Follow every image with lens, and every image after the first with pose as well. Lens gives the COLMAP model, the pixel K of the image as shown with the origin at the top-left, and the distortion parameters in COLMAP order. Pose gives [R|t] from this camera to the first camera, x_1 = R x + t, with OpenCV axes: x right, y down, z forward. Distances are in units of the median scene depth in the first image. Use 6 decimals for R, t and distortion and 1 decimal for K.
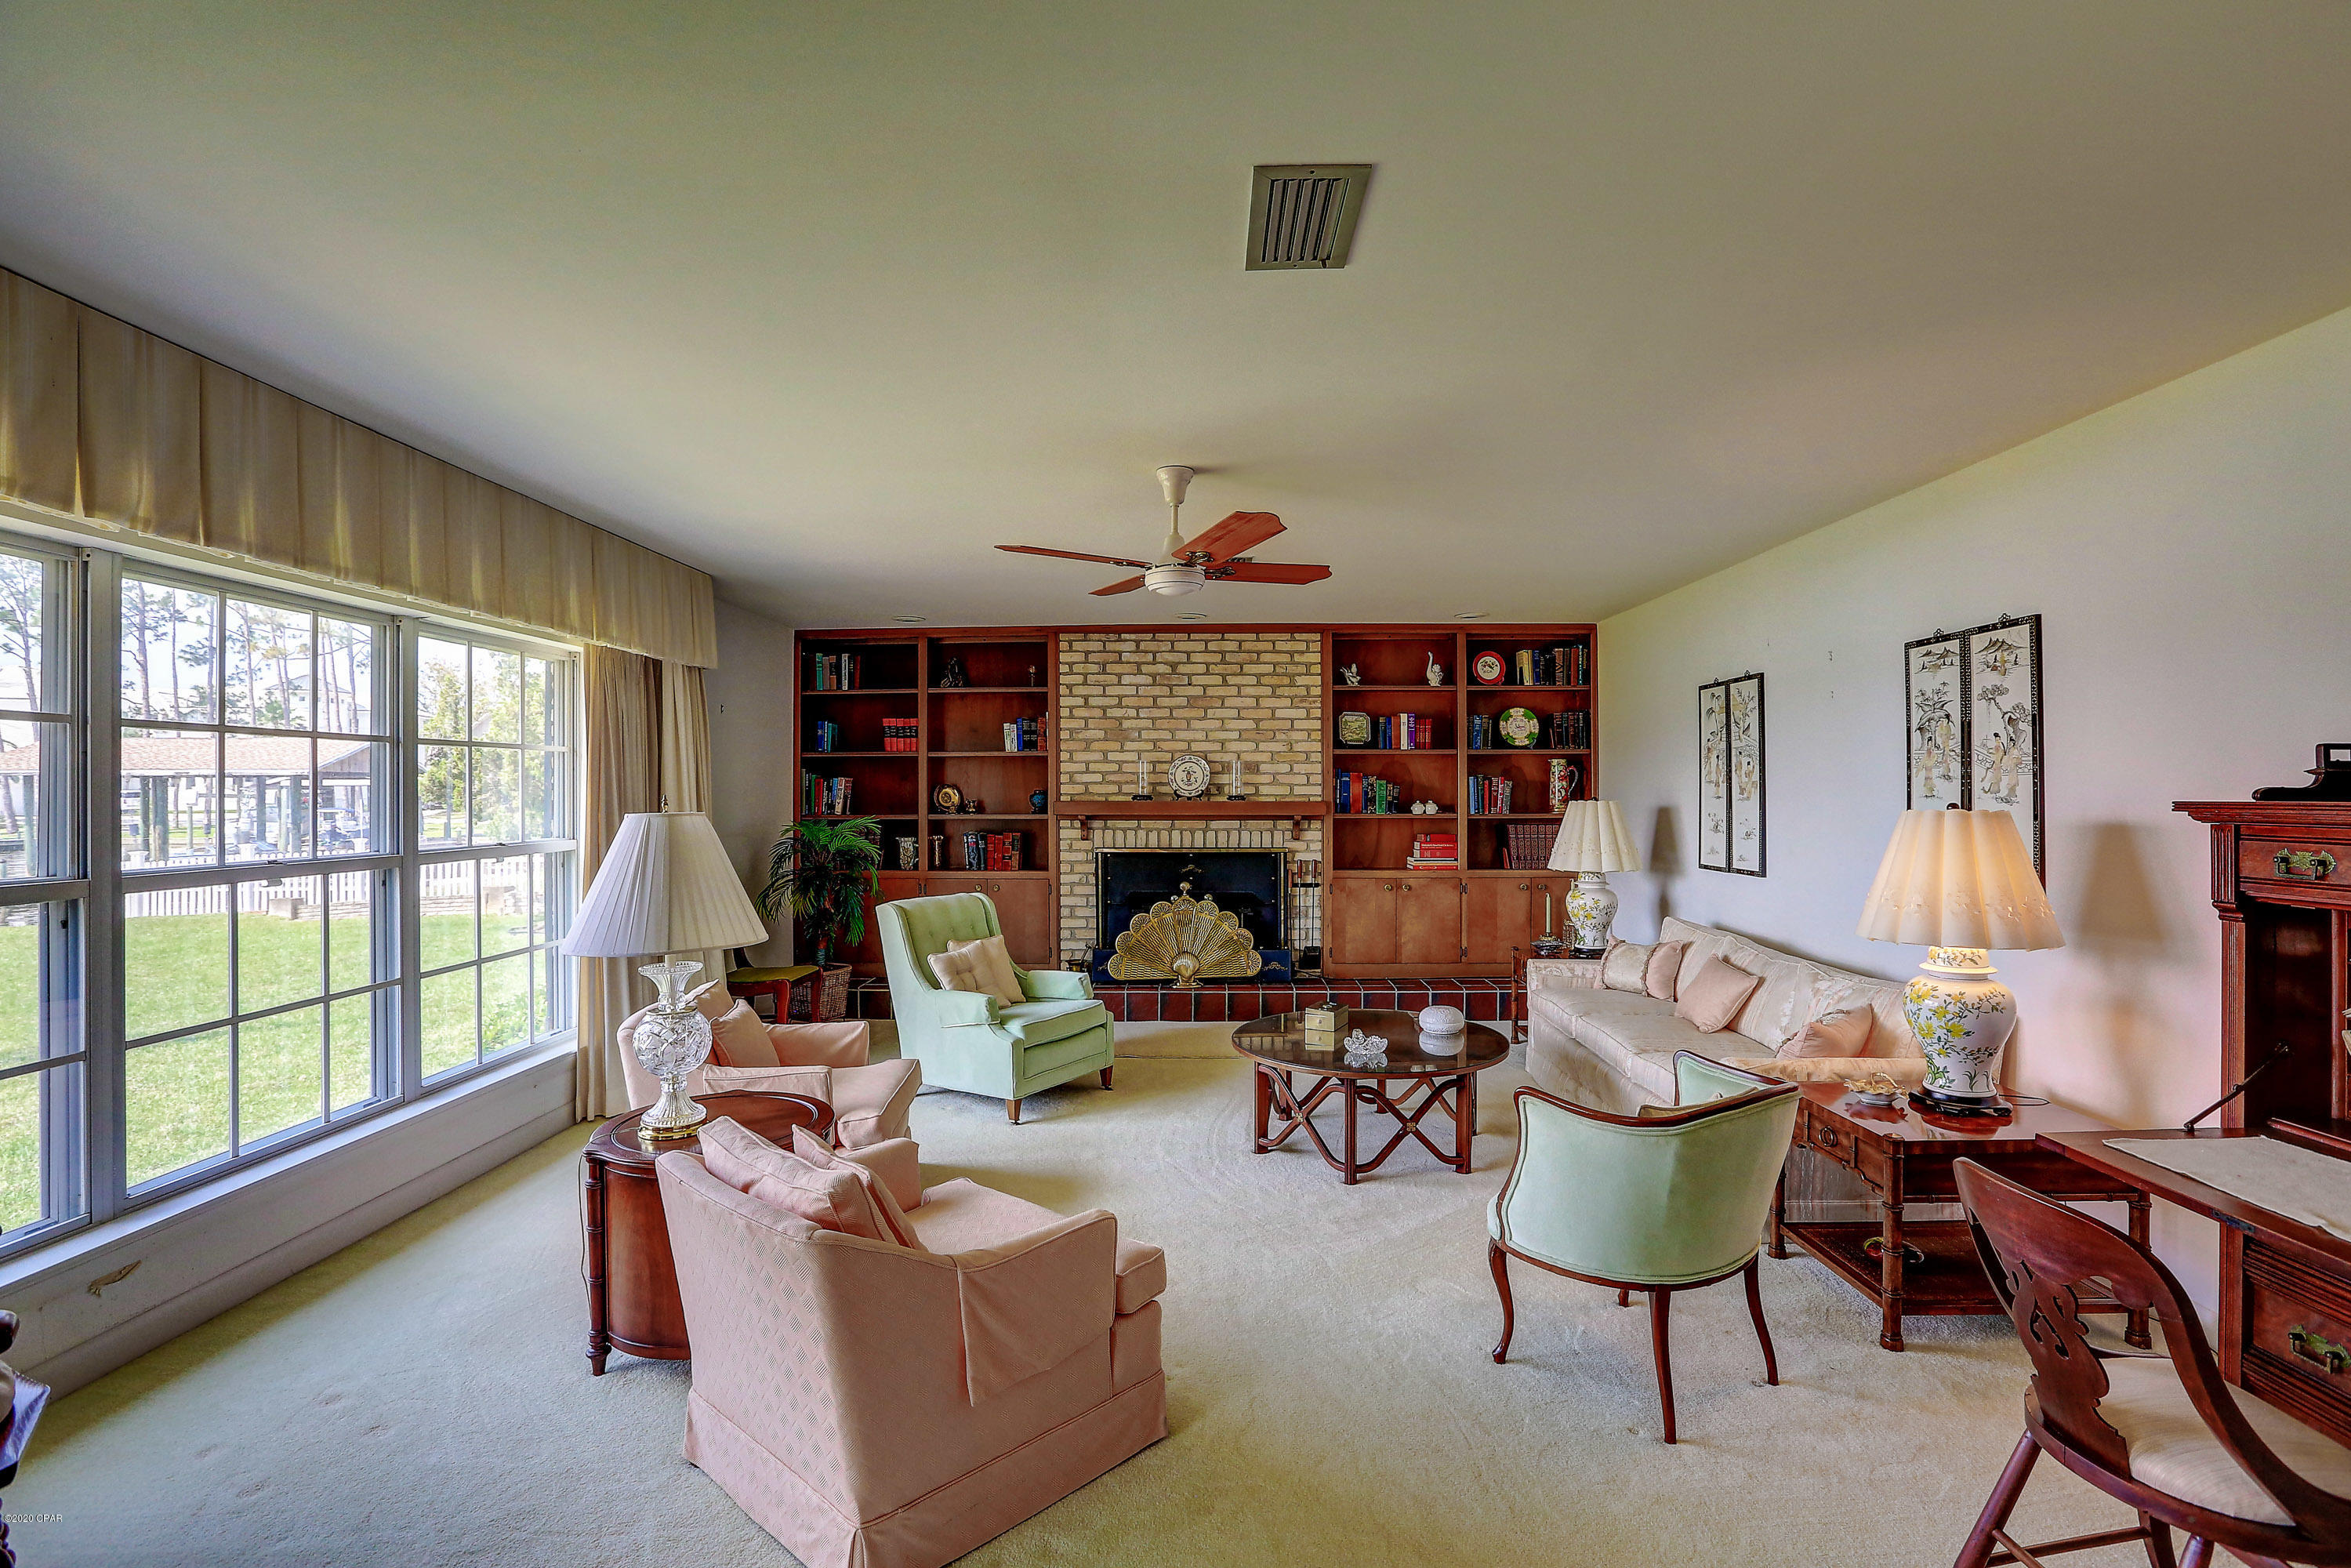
lens RADIAL K [[1070.4, 0, 1172.4], [0, 1070.4, 788.6], [0, 0, 1]] dist [-0.039487, 0.011046]
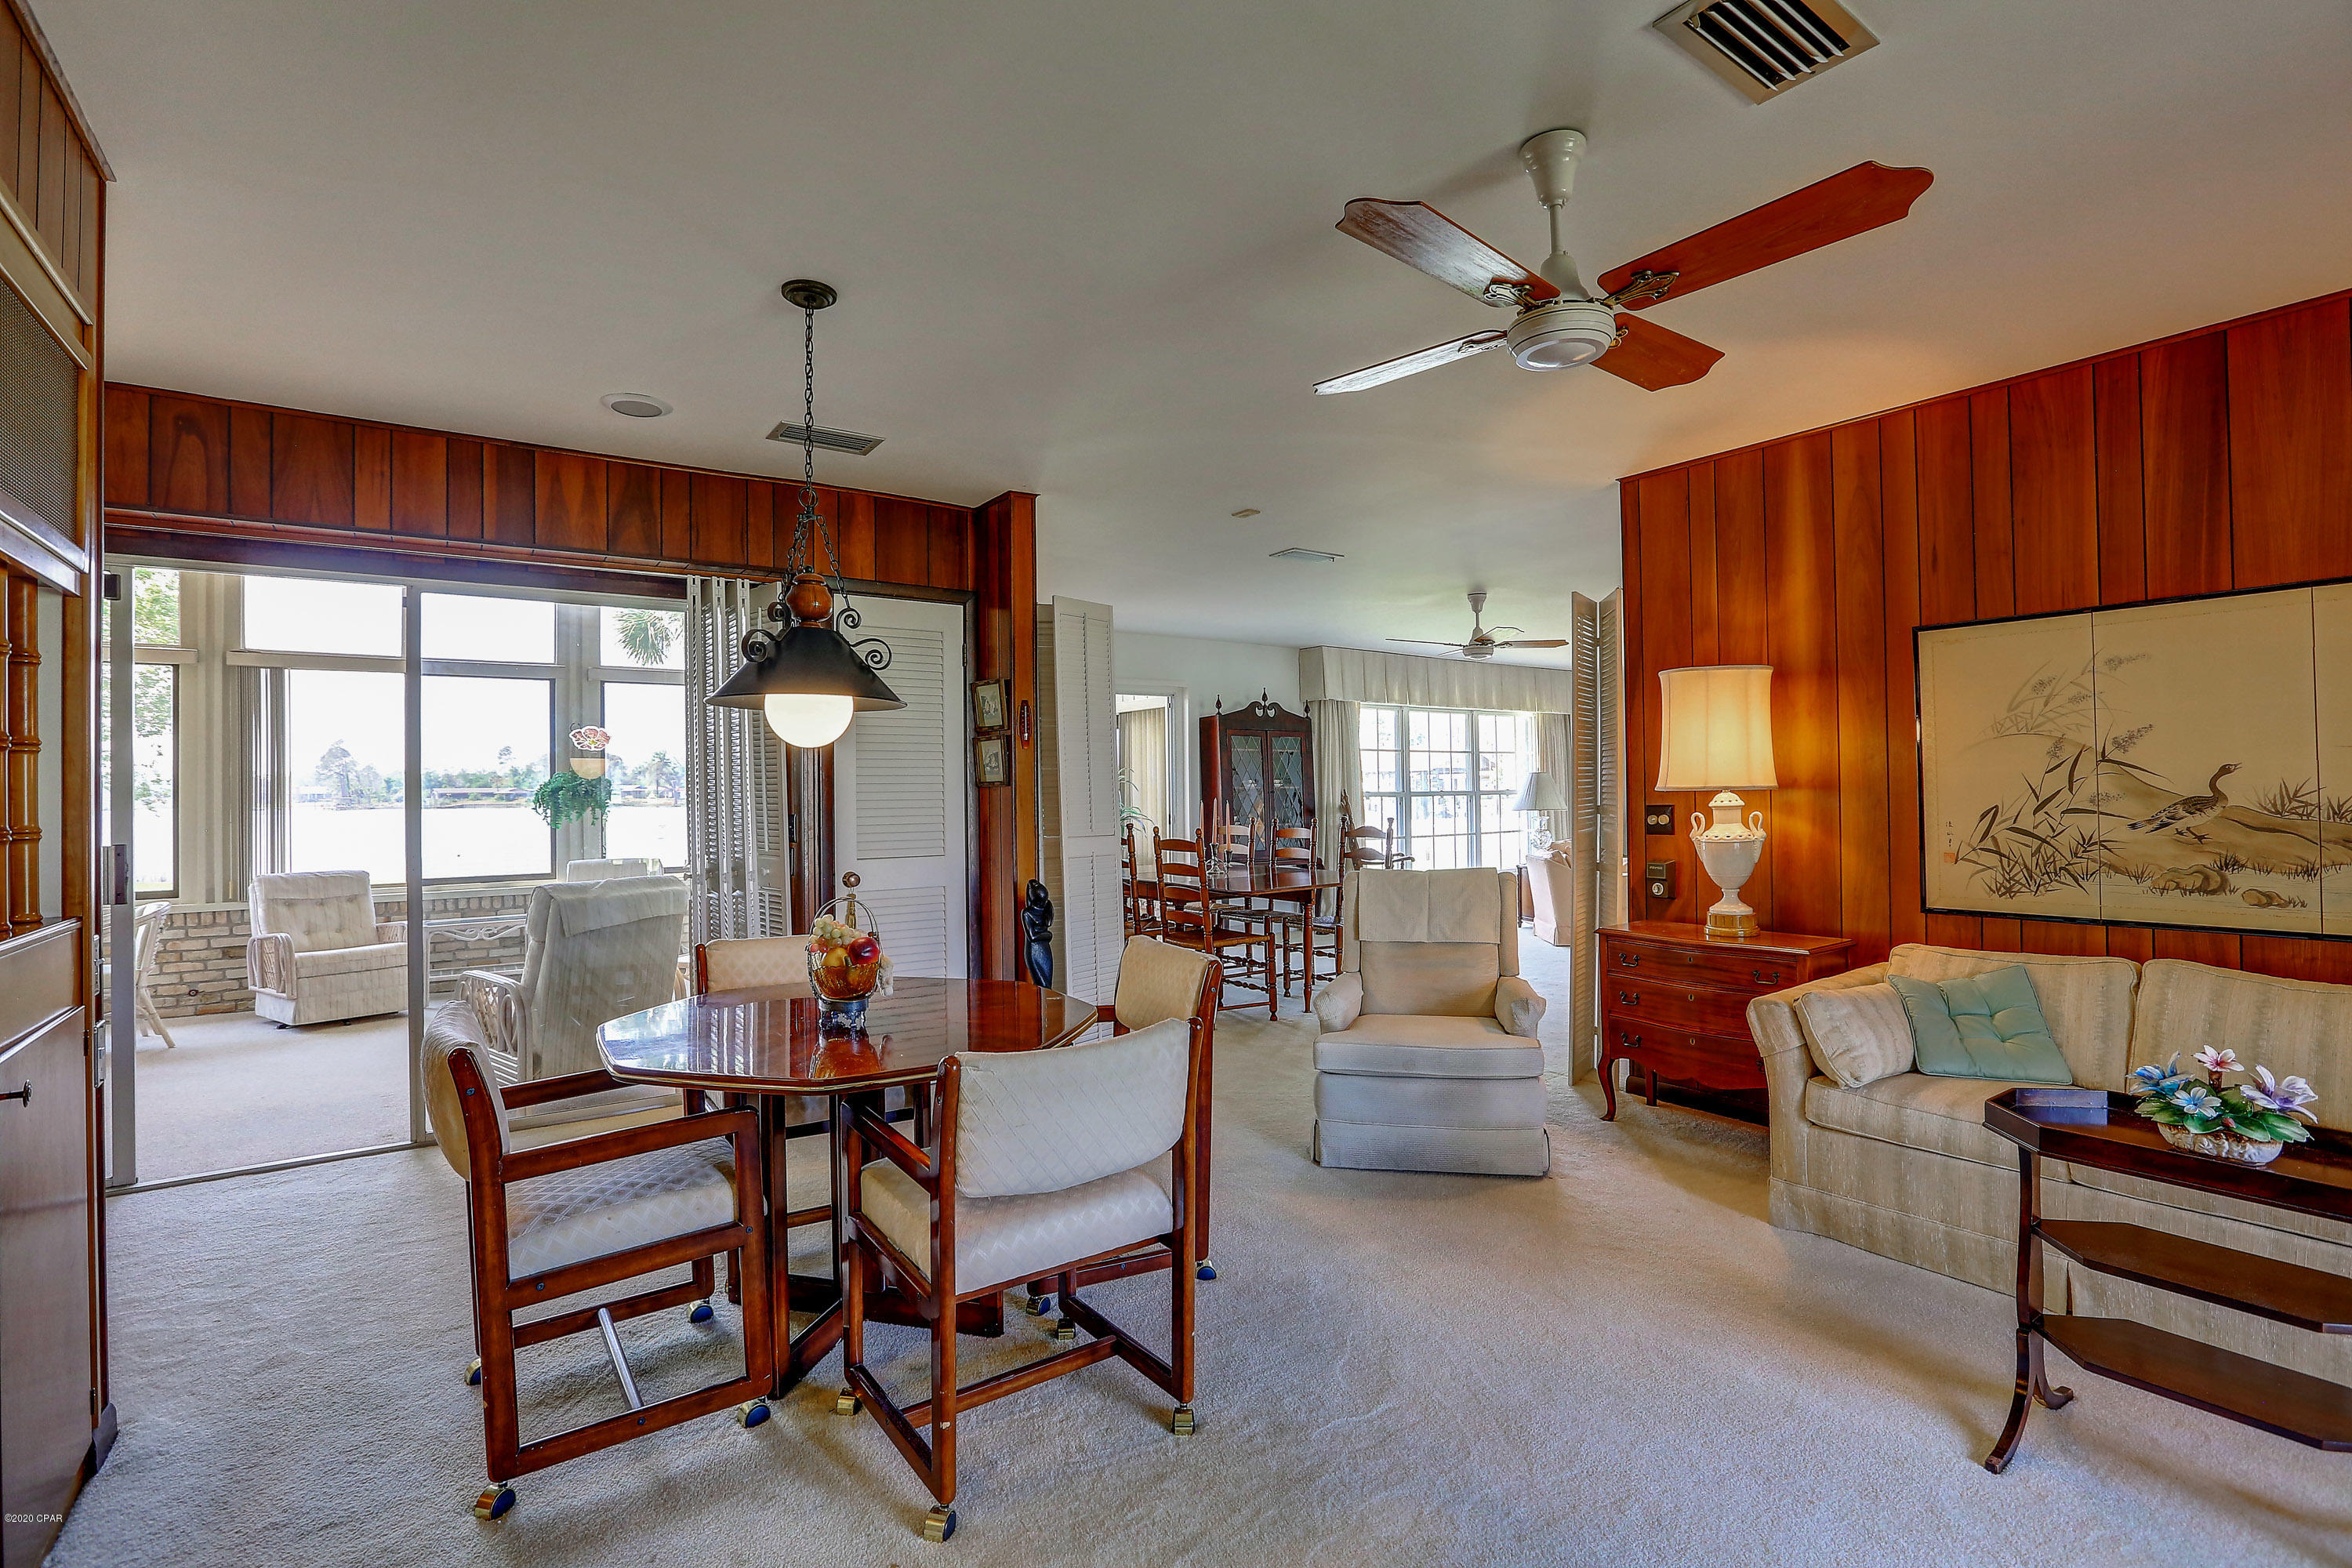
lens RADIAL K [[1070.8, 0, 1177.7], [0, 1070.8, 775.2], [0, 0, 1]] dist [-0.039487, 0.011046]
pose [[0.614051, -0.006801, -0.789237, 1.234666], [0.012280, 0.999924, 0.000937, 0.005256], [0.789171, -0.010267, 0.614088, -1.653488]]
